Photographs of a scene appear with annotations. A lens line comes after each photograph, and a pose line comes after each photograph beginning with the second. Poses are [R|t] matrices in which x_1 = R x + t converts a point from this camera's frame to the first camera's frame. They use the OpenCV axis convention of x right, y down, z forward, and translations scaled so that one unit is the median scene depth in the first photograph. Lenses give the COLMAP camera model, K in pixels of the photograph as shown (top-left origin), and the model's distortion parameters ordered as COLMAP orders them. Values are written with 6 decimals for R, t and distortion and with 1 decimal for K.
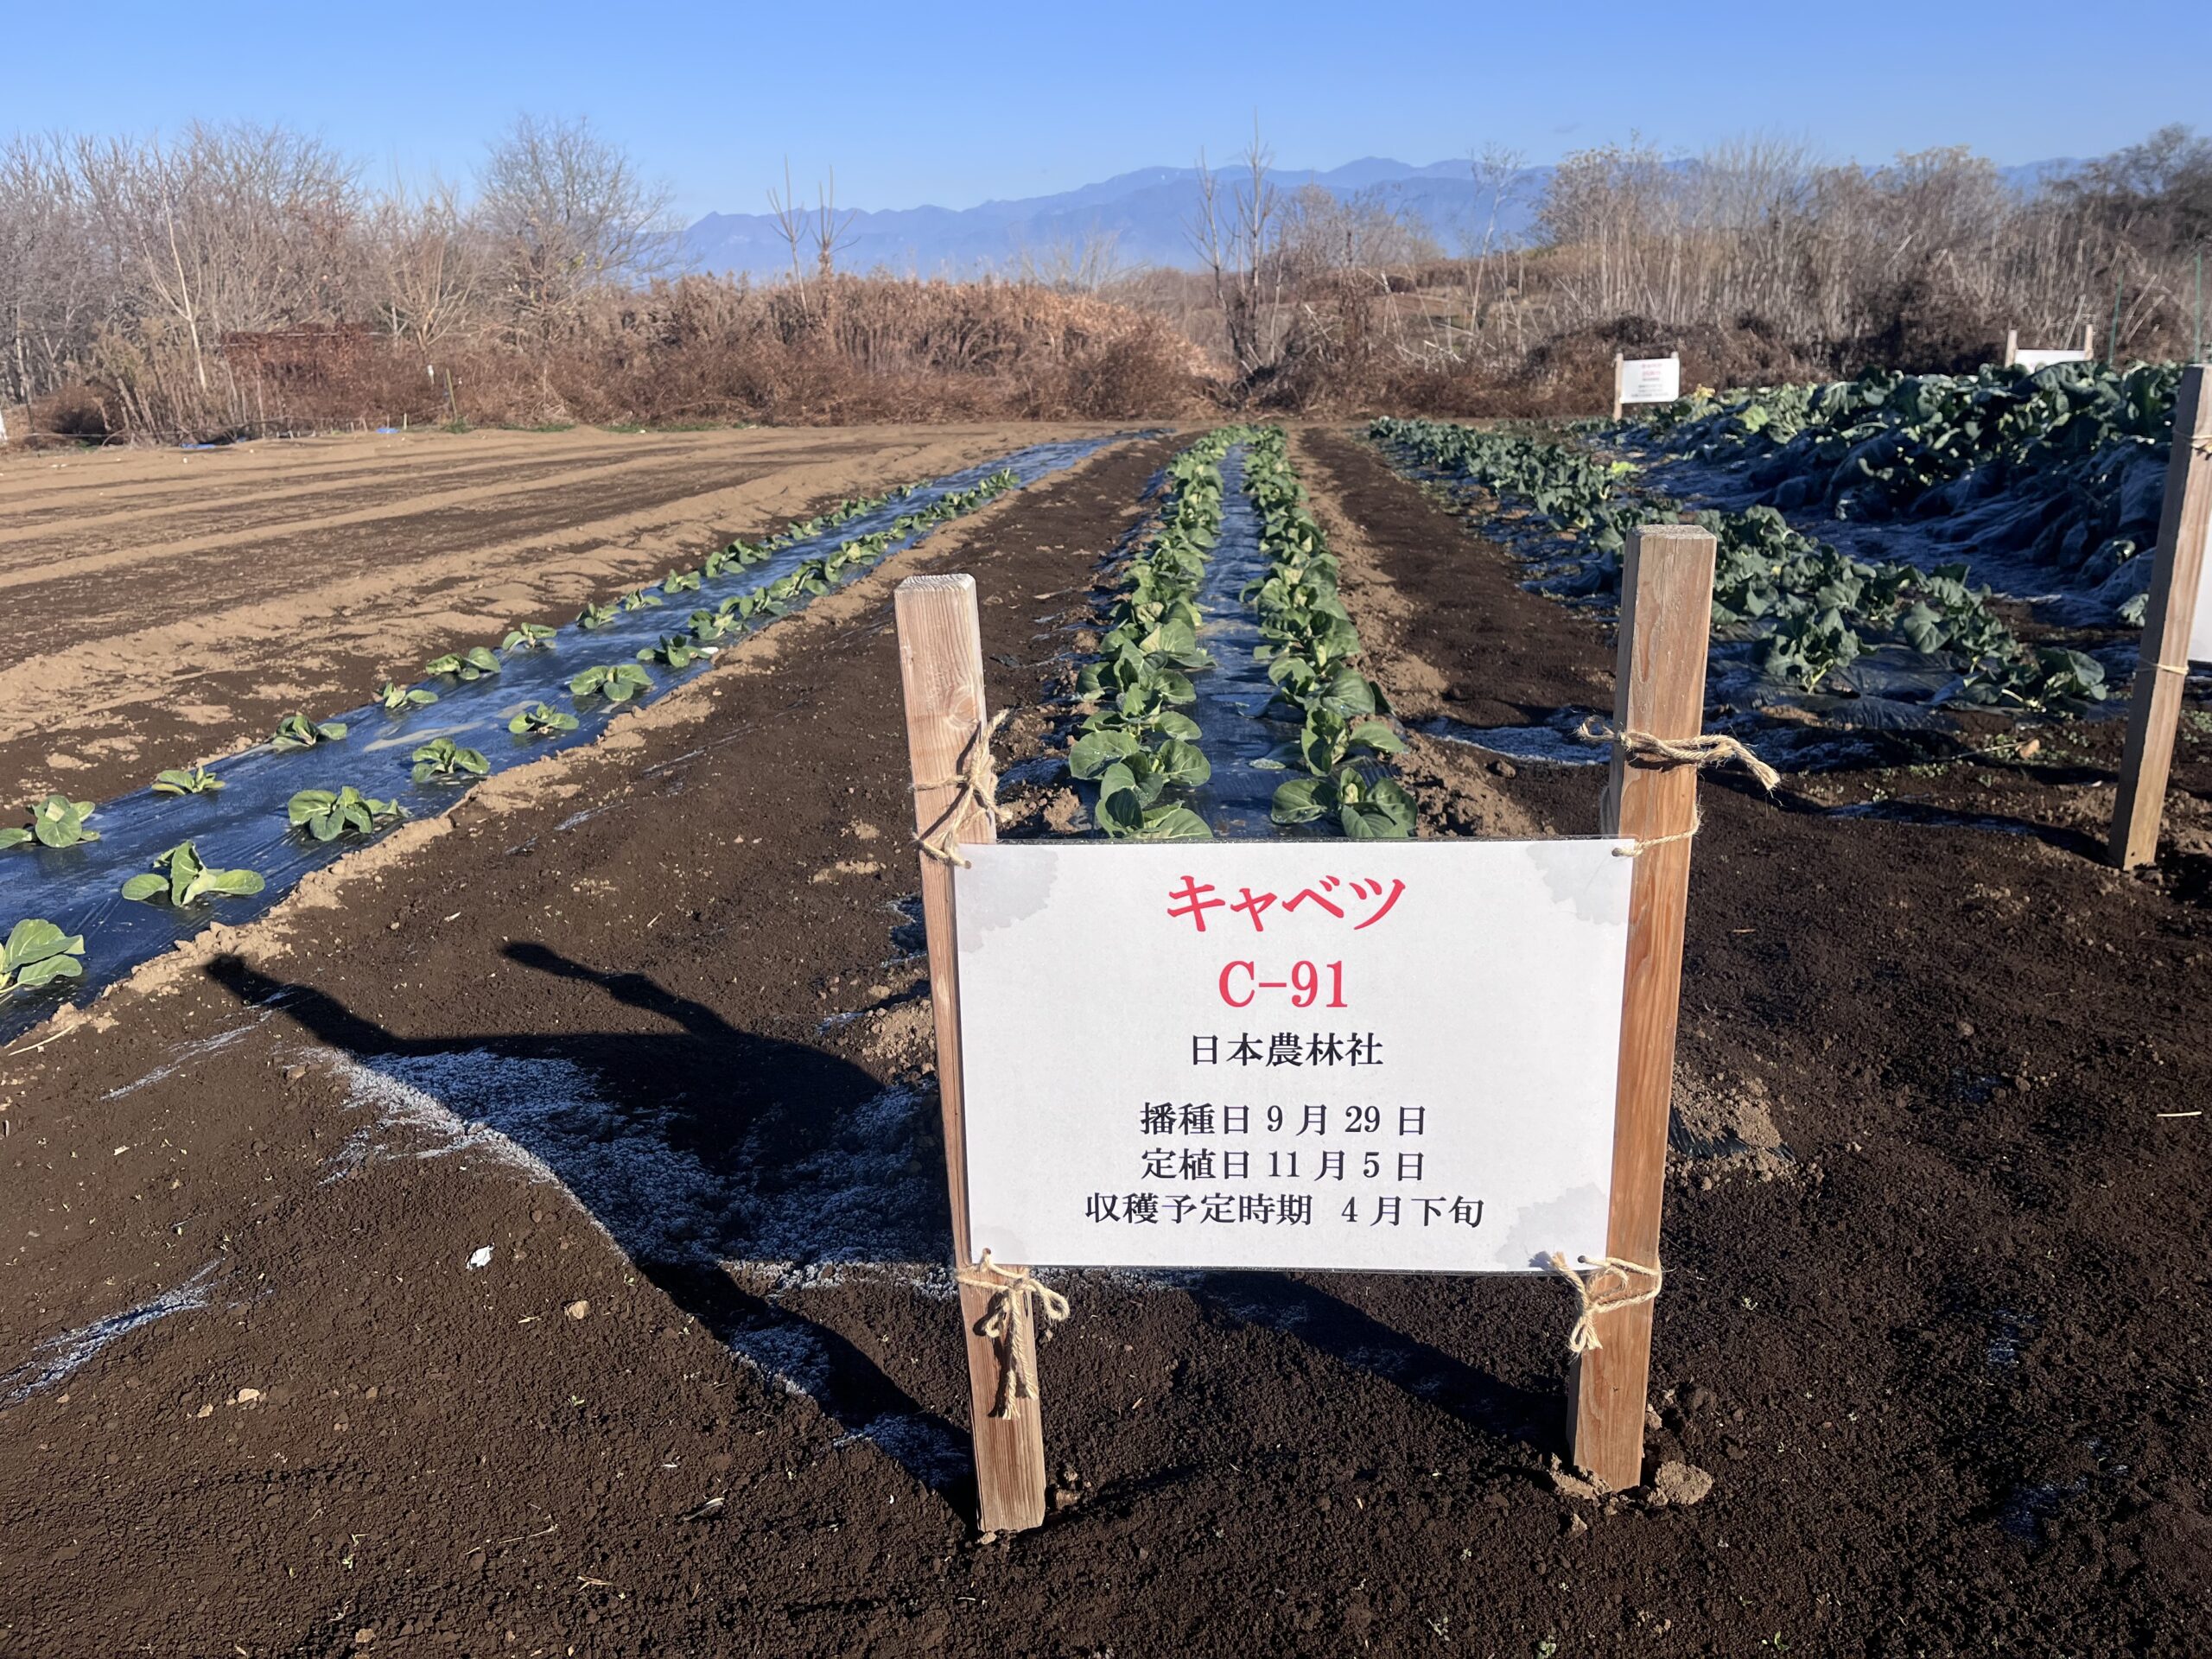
lens RADIAL K [[1672.8, 0, 1103.9], [0, 1672.8, 811.0], [0, 0, 1]] dist [0.055166, -0.071301]
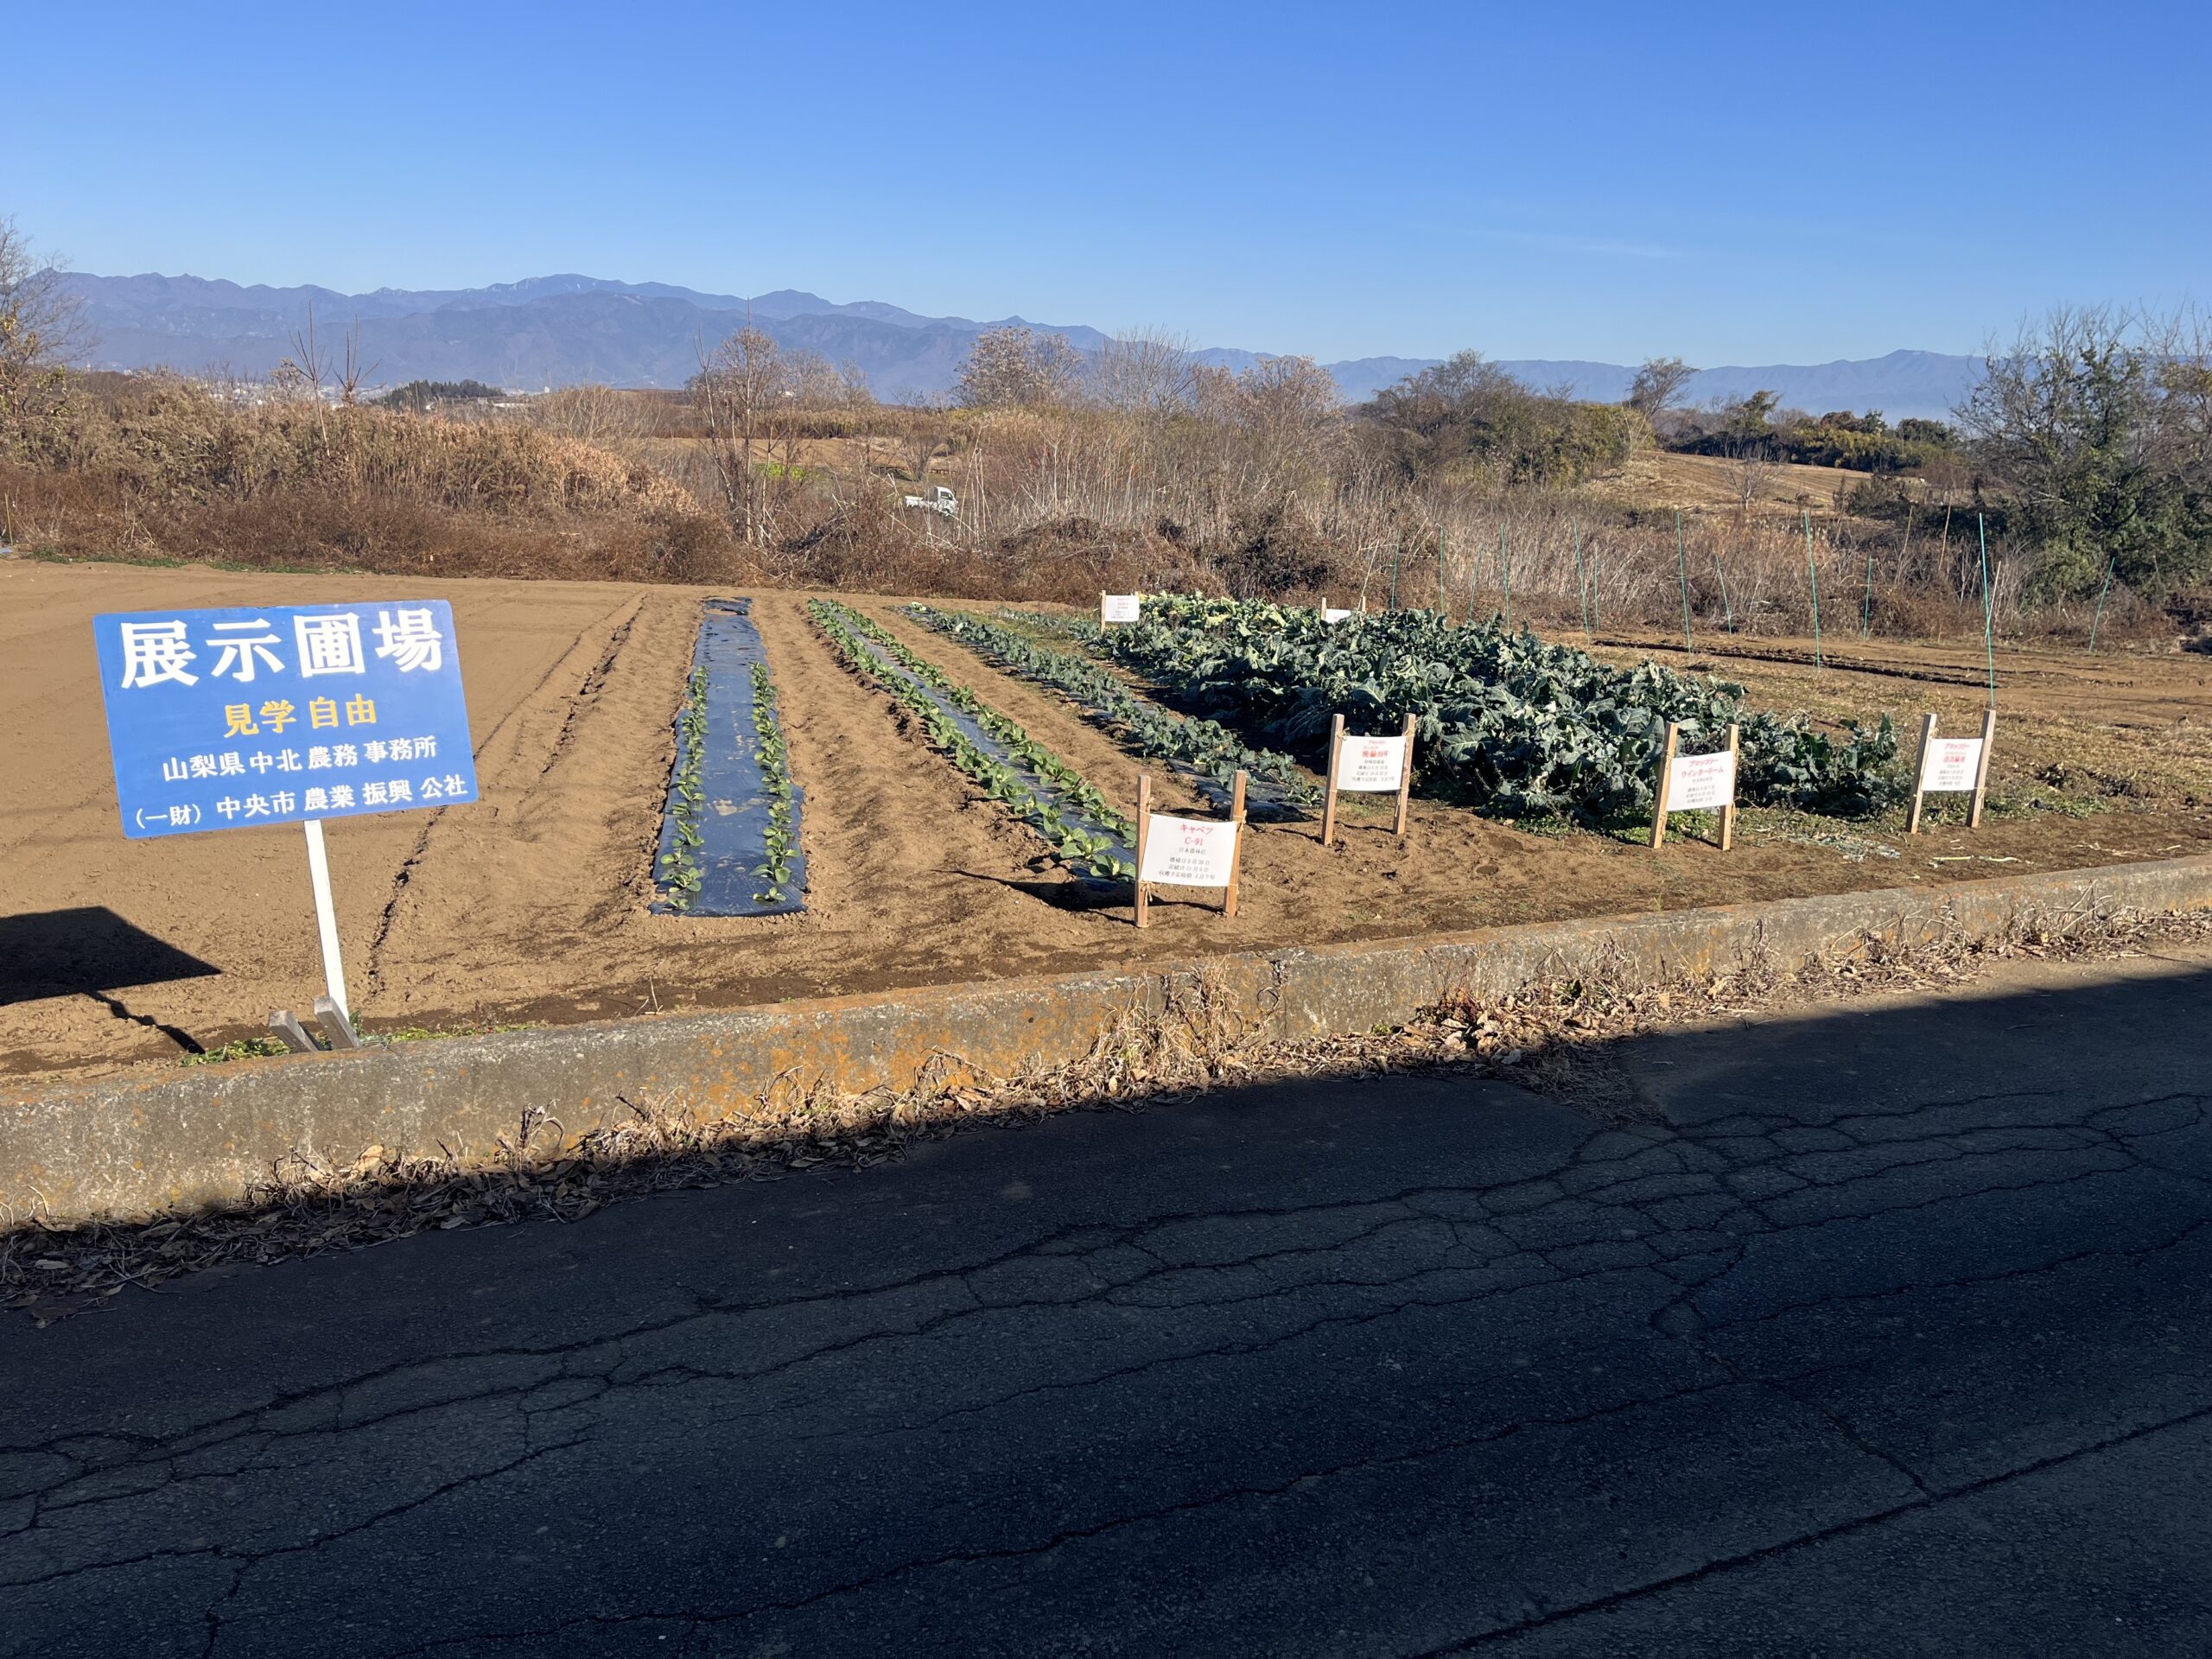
lens RADIAL K [[1671.2, 0, 1106.0], [0, 1671.2, 829.5], [0, 0, 1]] dist [0.061883, -0.074558]
pose [[0.942600, -0.000271, 0.333923, -0.067646], [0.020069, 0.998238, -0.055839, 0.012296], [-0.333319, 0.059335, 0.940945, -0.144403]]
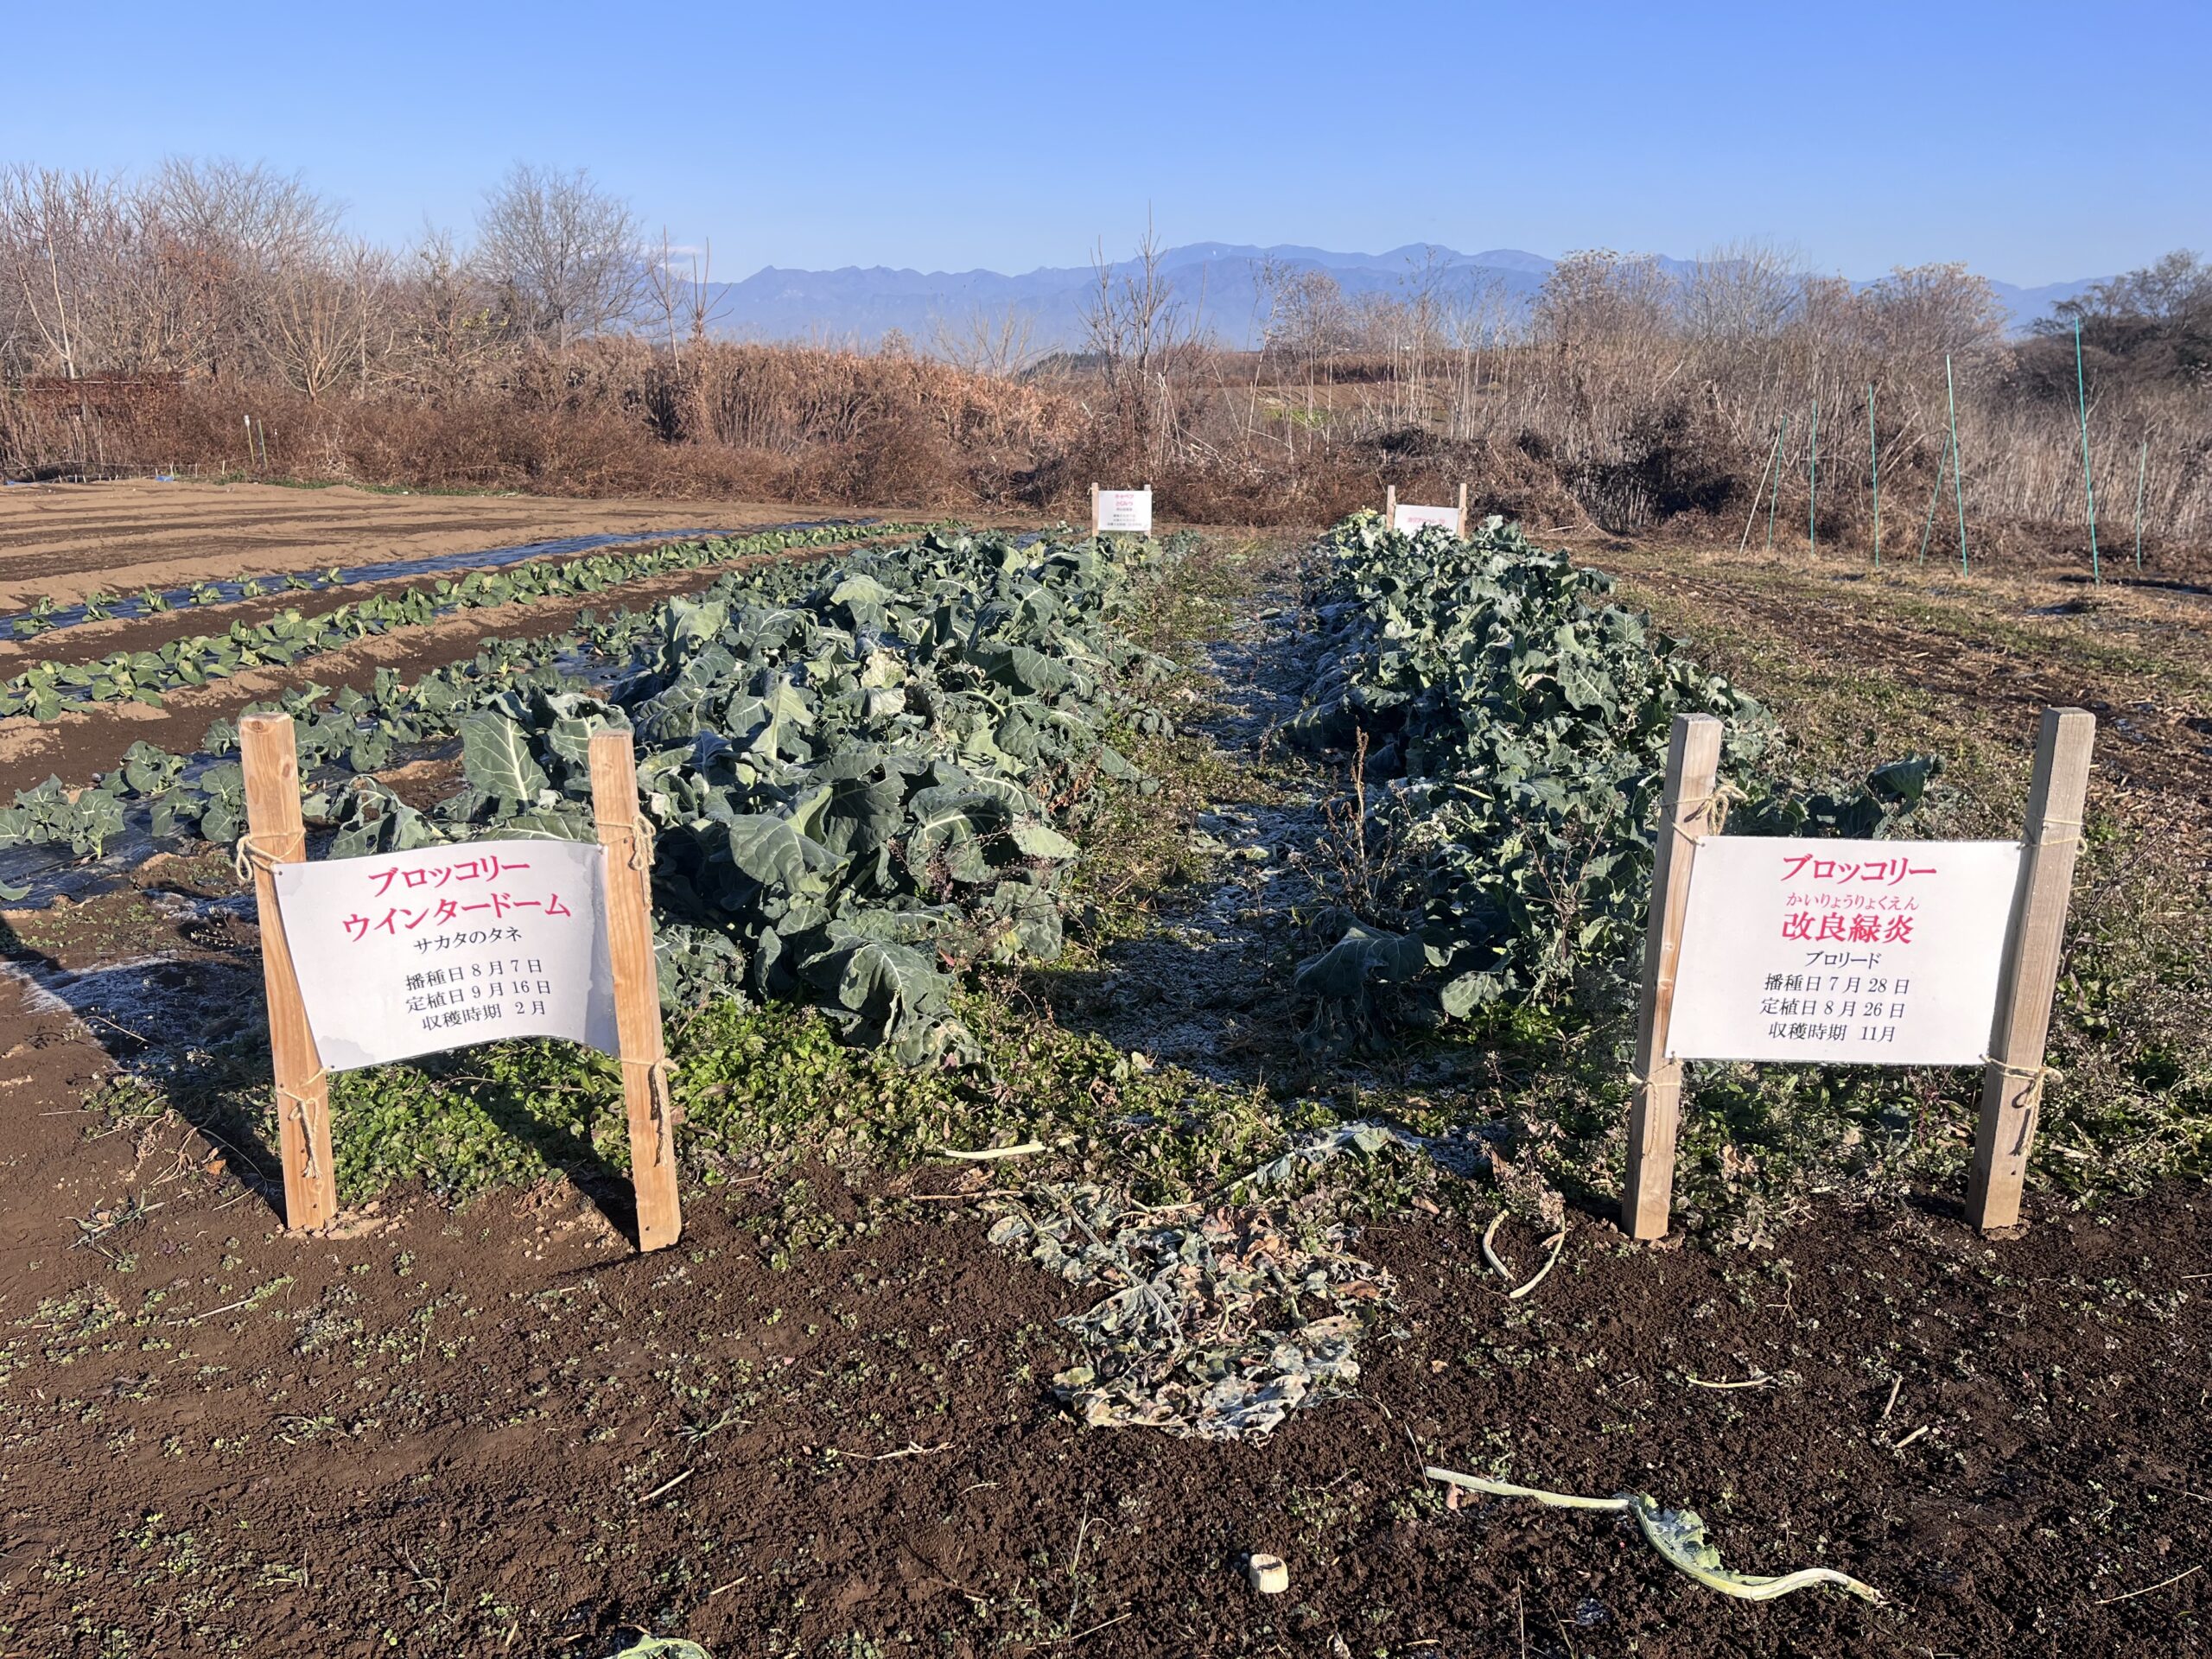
lens RADIAL K [[1671.2, 0, 1106.0], [0, 1671.2, 829.5], [0, 0, 1]] dist [0.061883, -0.074558]
pose [[0.998428, 0.053381, -0.017107, 0.108760], [-0.053828, 0.998189, -0.026853, -0.009740], [0.015643, 0.027731, 0.999493, -0.009108]]
